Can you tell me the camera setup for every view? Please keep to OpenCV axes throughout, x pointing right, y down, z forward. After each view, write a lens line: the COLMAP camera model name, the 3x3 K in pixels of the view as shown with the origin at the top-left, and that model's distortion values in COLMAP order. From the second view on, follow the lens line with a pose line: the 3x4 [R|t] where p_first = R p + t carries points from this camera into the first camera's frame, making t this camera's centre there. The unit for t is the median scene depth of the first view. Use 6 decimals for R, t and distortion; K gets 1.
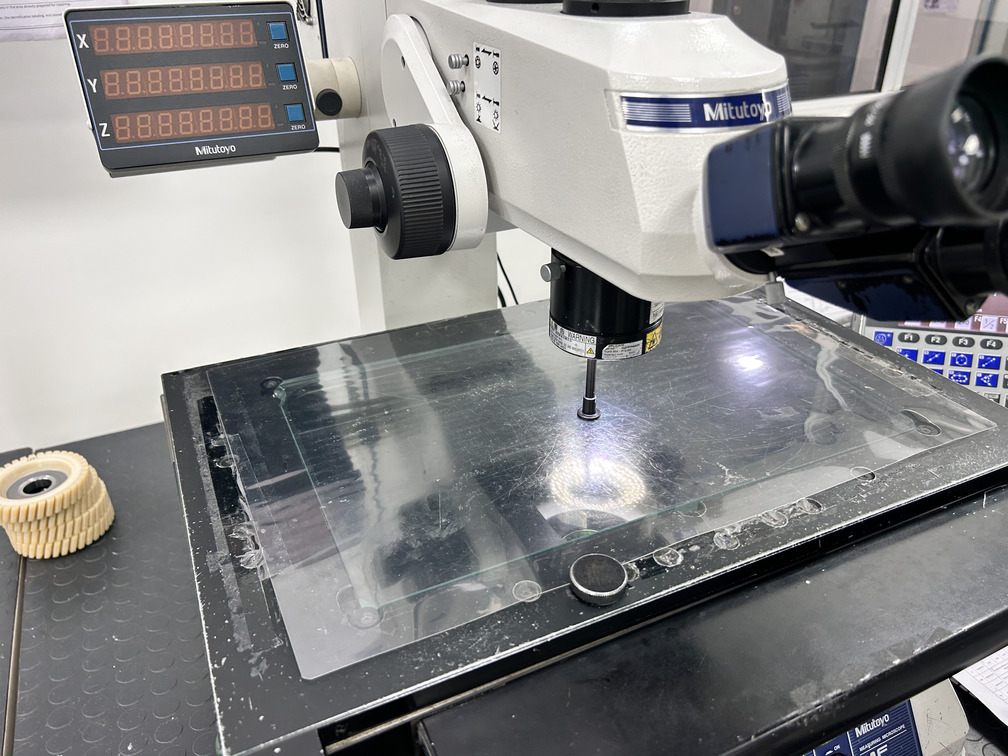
lens RADIAL K [[768.4, 0, 507.8], [0, 768.4, 379.3], [0, 0, 1]] dist [0.037453, -0.028169]
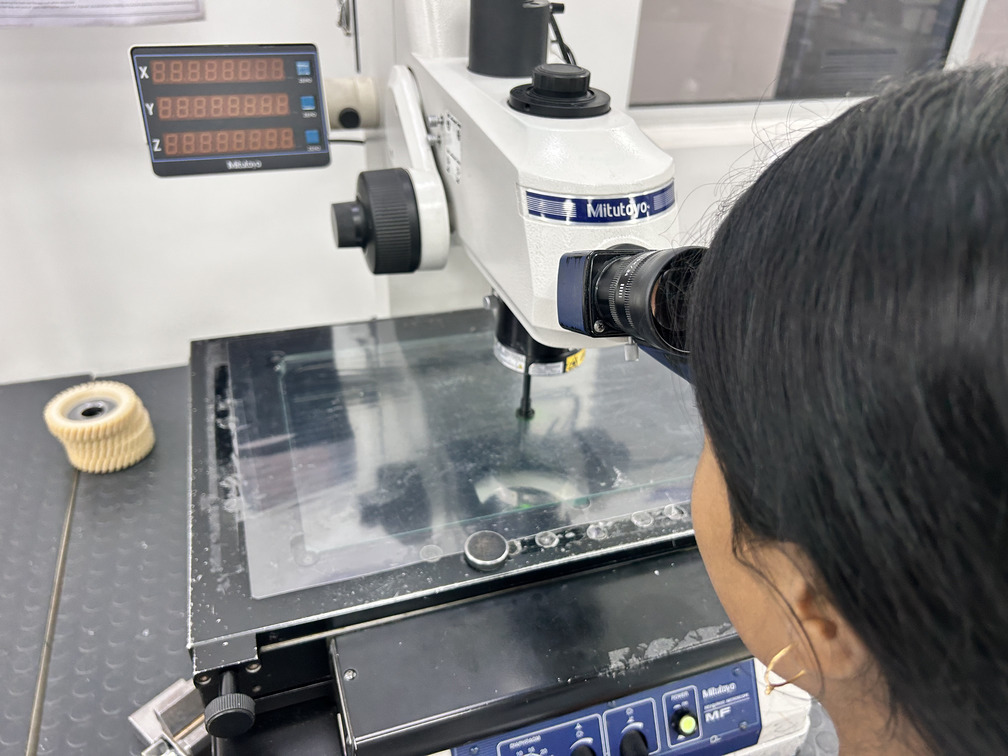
lens RADIAL K [[768.4, 0, 505.2], [0, 768.4, 372.5], [0, 0, 1]] dist [0.037453, -0.028169]
pose [[0.992143, 0.103619, -0.070104, 0.156819], [-0.099215, 0.993029, 0.063631, -0.095050], [0.076209, -0.056176, 0.995508, -0.209495]]
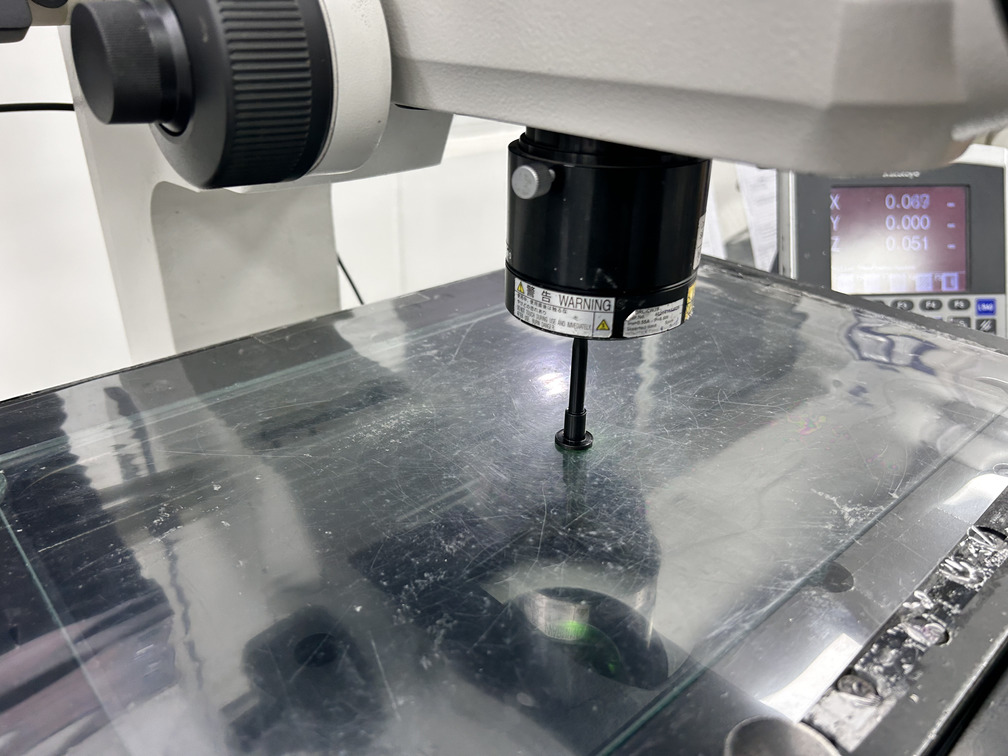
lens RADIAL K [[768.4, 0, 499.3], [0, 768.4, 388.3], [0, 0, 1]] dist [0.037453, -0.028169]
pose [[0.954733, -0.116383, 0.273750, -0.114527], [0.125026, 0.992051, -0.014278, 0.006494], [-0.269913, 0.047858, 0.961695, 0.441648]]
